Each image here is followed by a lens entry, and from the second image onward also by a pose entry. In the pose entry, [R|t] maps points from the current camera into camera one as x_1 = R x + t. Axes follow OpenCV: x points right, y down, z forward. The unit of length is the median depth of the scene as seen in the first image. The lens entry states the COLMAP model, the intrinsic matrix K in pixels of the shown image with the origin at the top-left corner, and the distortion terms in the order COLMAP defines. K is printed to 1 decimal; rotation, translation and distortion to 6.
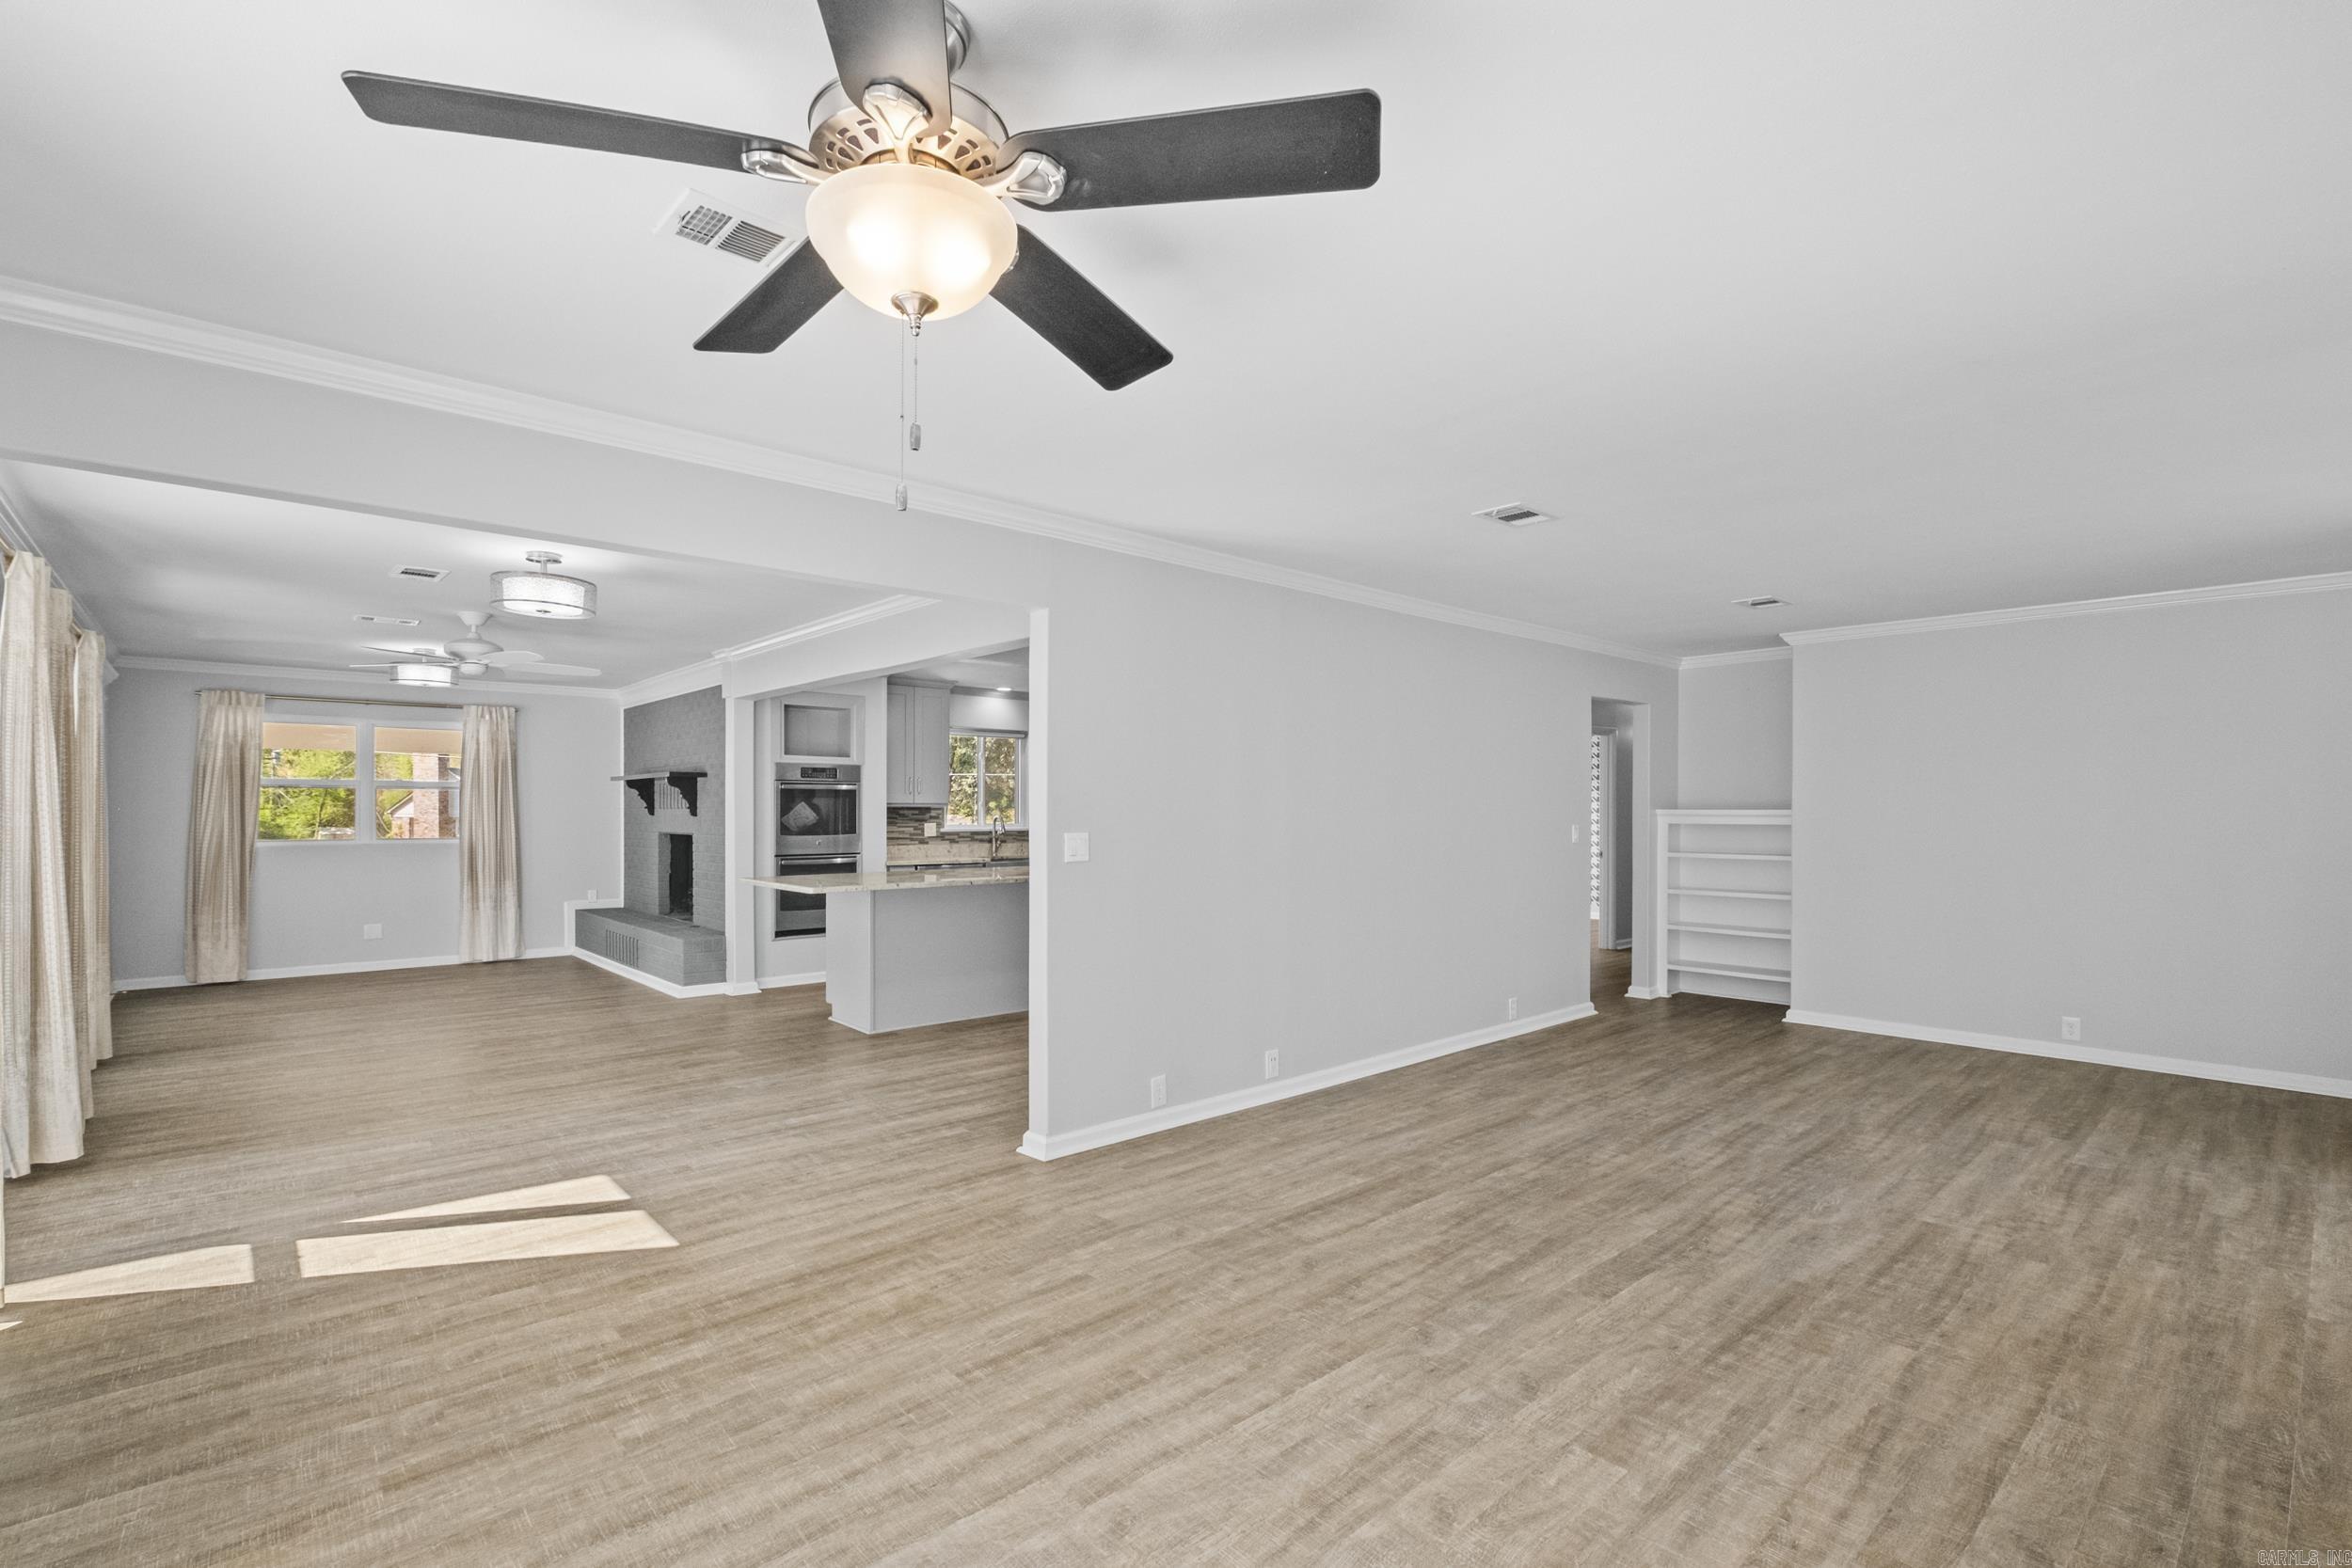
lens RADIAL K [[1052.5, 0, 1173.4], [0, 1052.5, 819.4], [0, 0, 1]] dist [-0.006990, 0.000735]
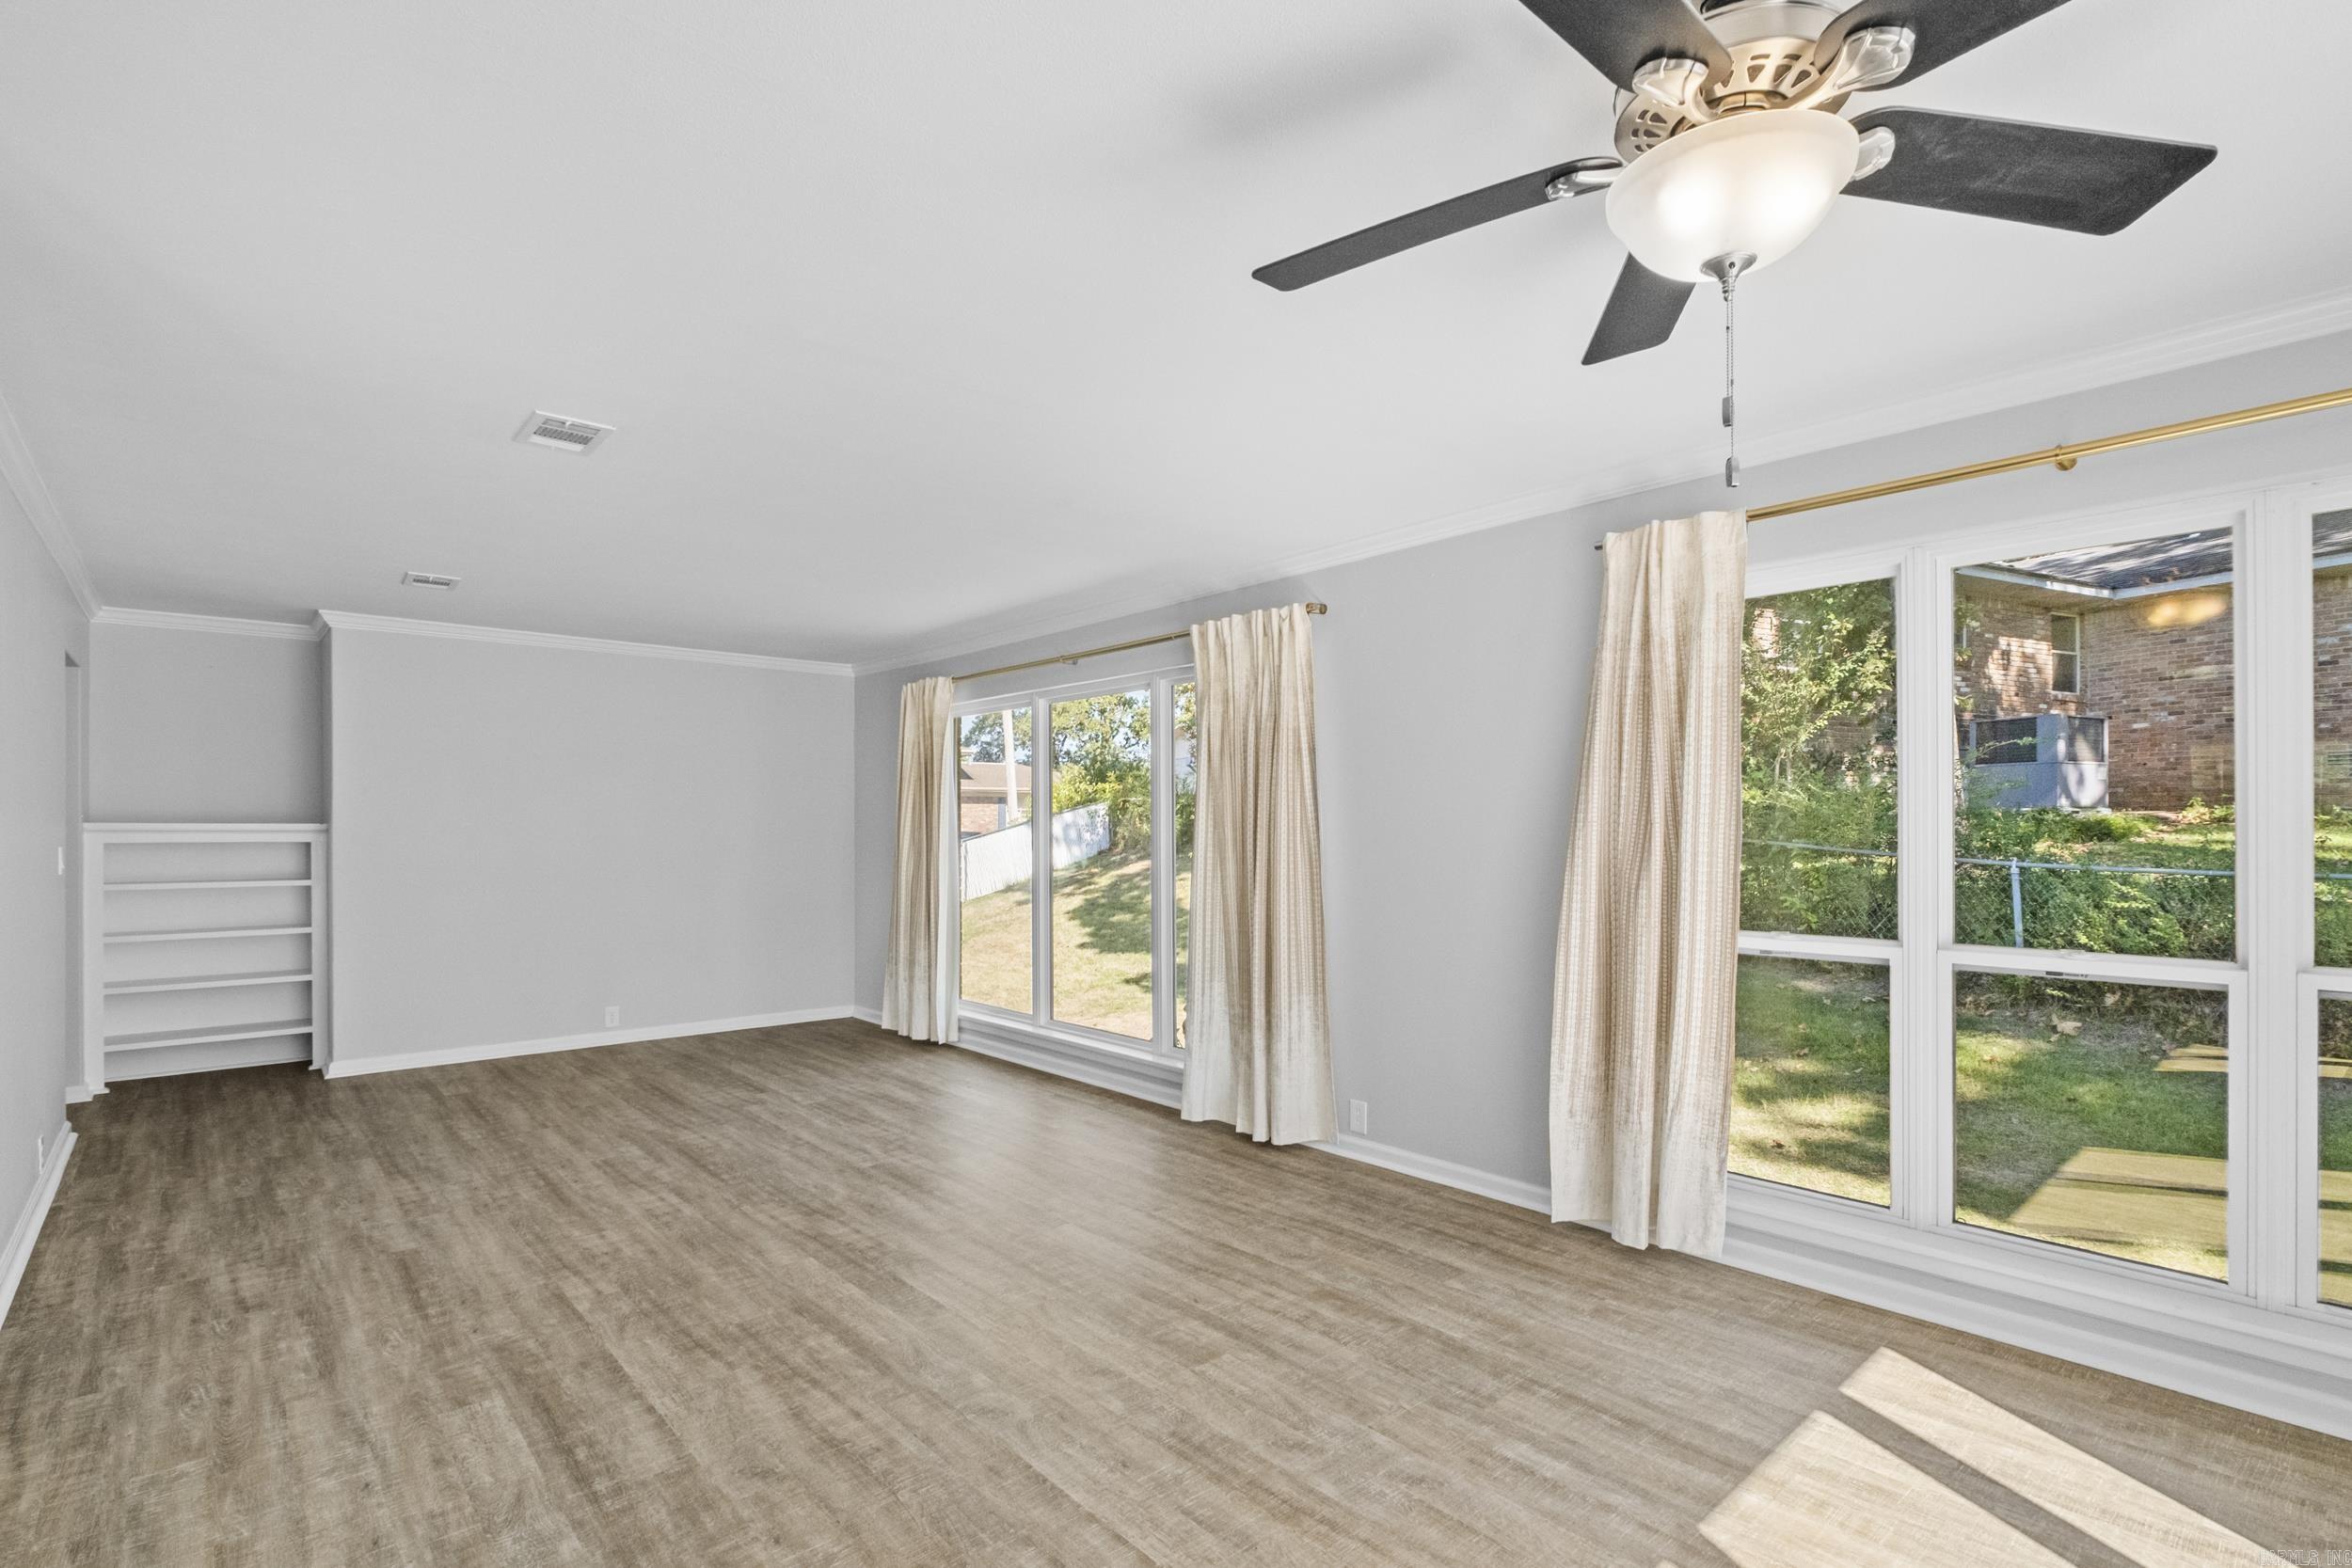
lens RADIAL K [[1095.7, 0, 1171.1], [0, 1095.7, 791.0], [0, 0, 1]] dist [-0.012646, 0.000763]
pose [[0.012736, 0.030710, 0.999447, -0.451636], [0.010537, 0.999469, -0.030845, -0.000520], [-0.999863, 0.010924, 0.012406, 0.540922]]
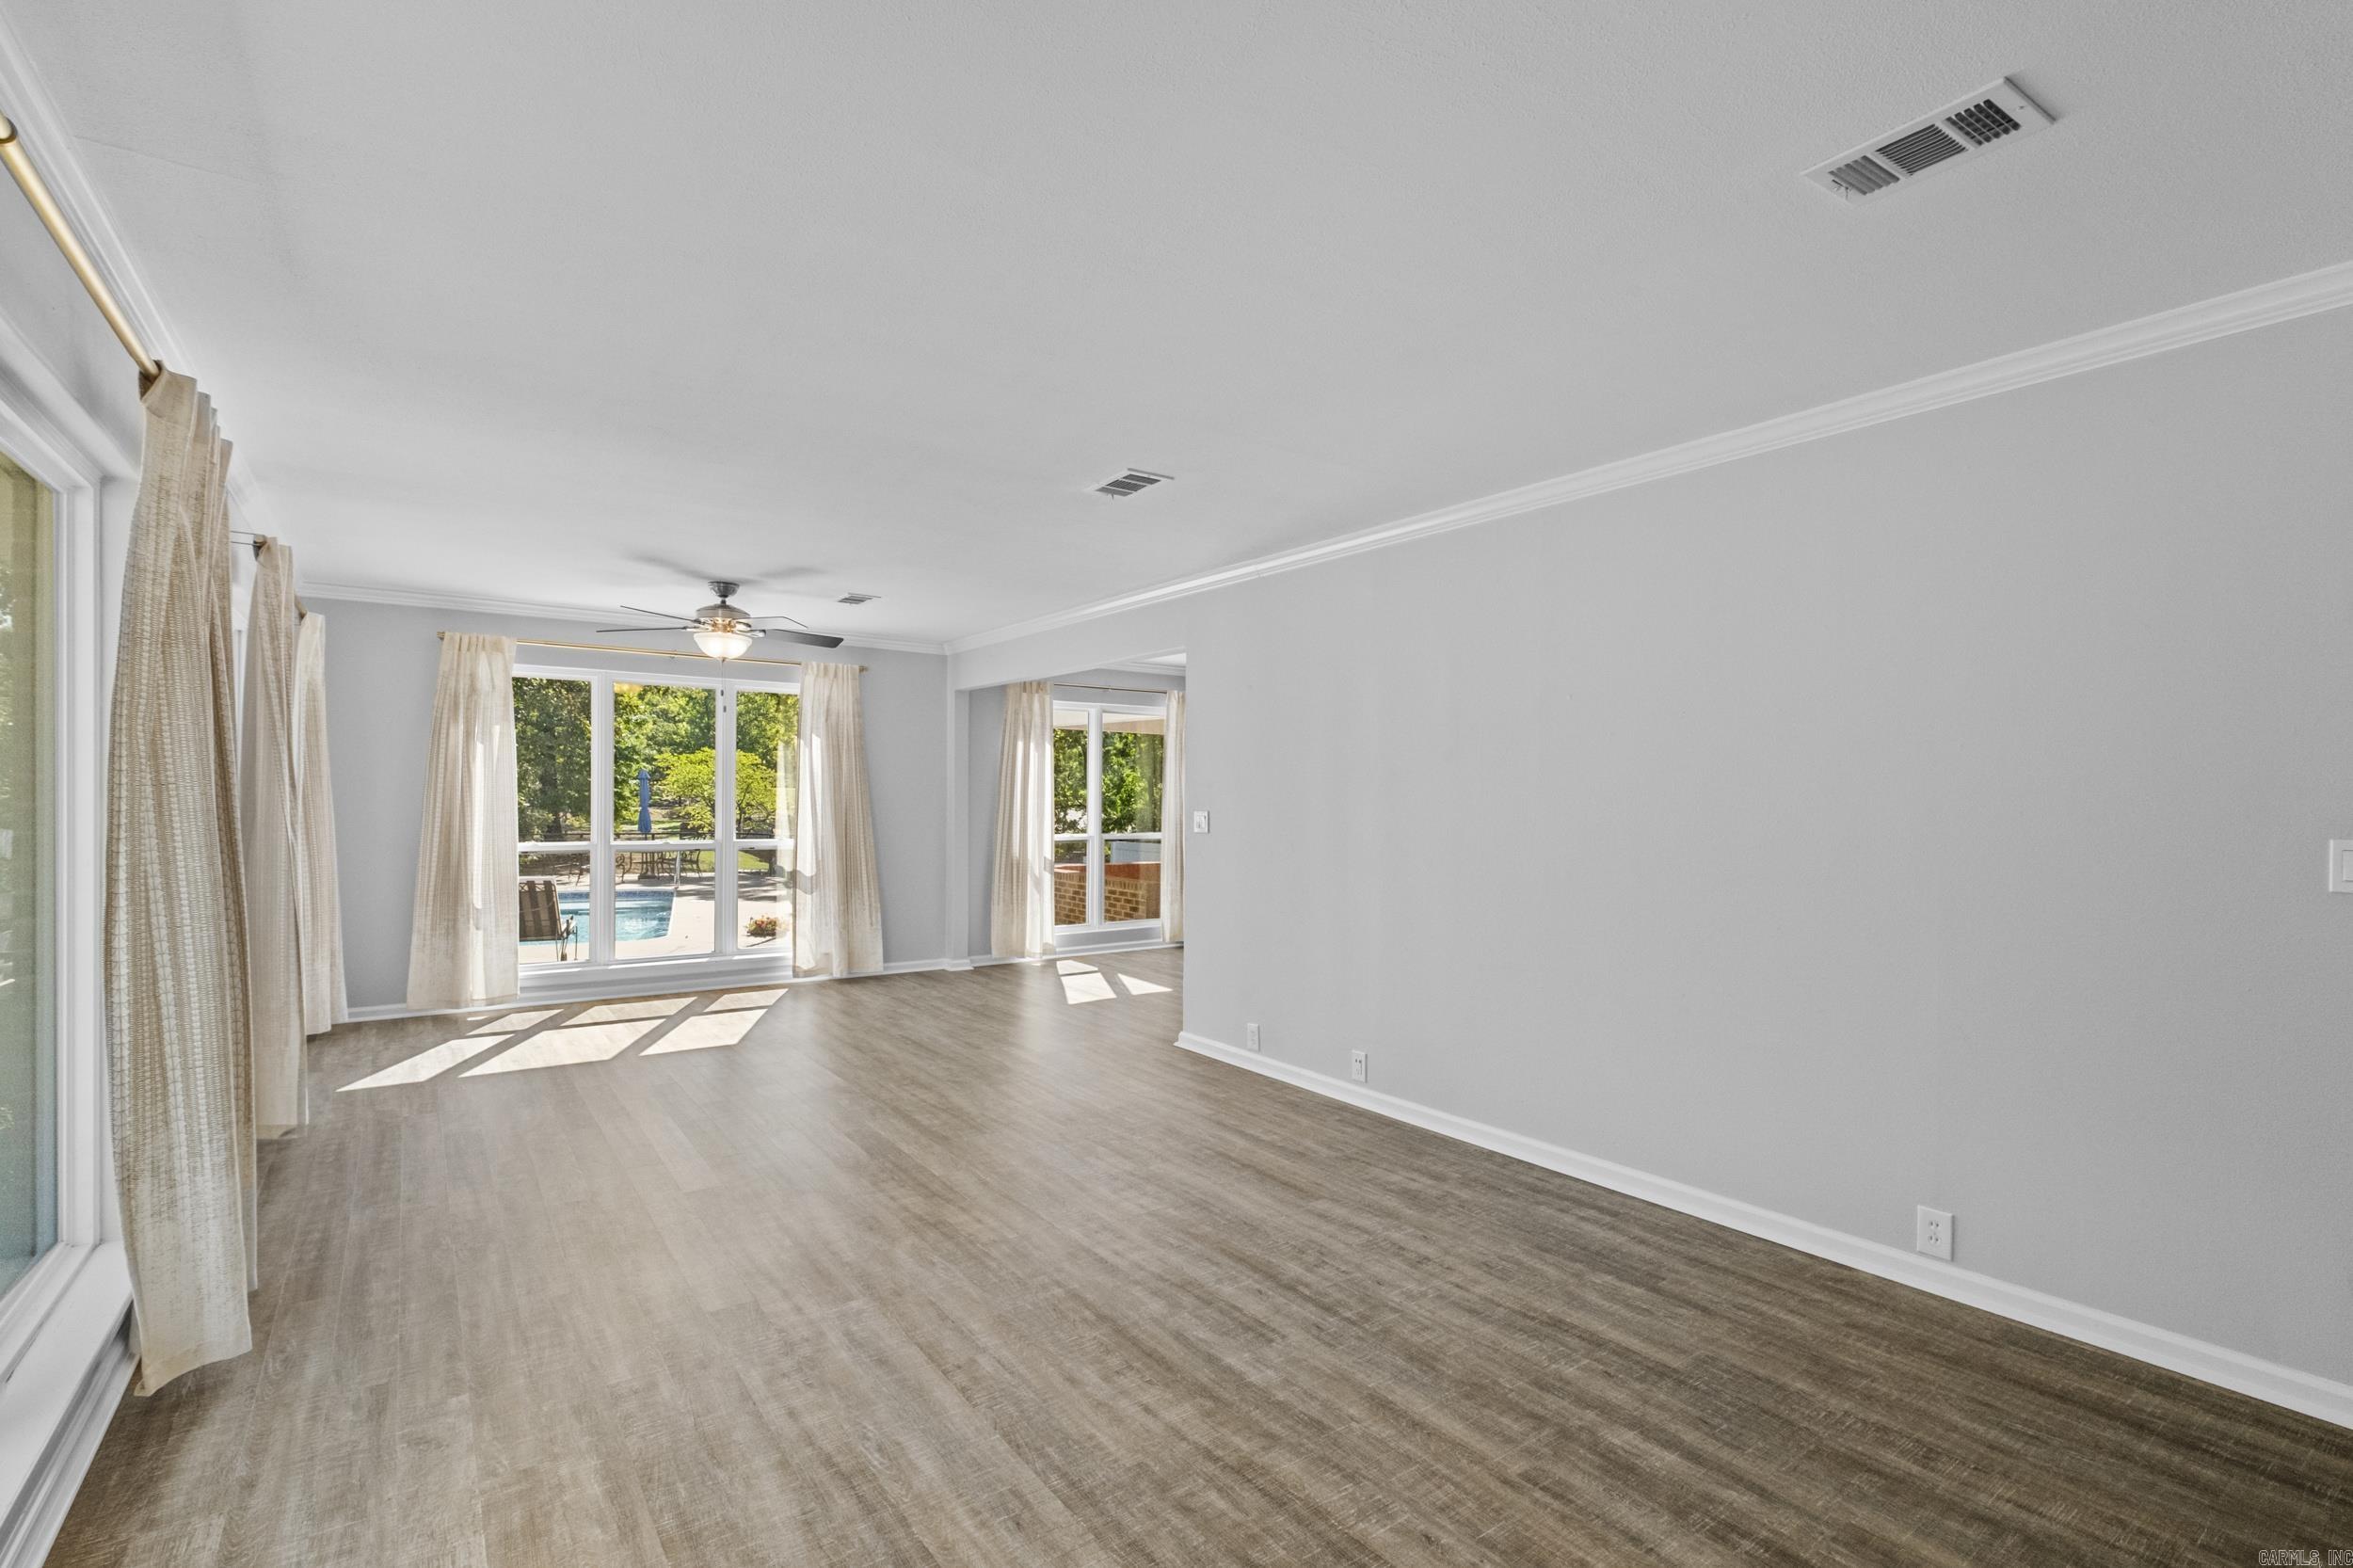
lens RADIAL K [[1096.3, 0, 1171.6], [0, 1096.3, 791.0], [0, 0, 1]] dist [-0.012646, 0.000763]
pose [[-0.113729, -0.008054, -0.993479, 1.289953], [-0.017749, 0.999824, -0.006074, -0.002450], [0.993353, 0.016942, -0.113852, 1.126852]]
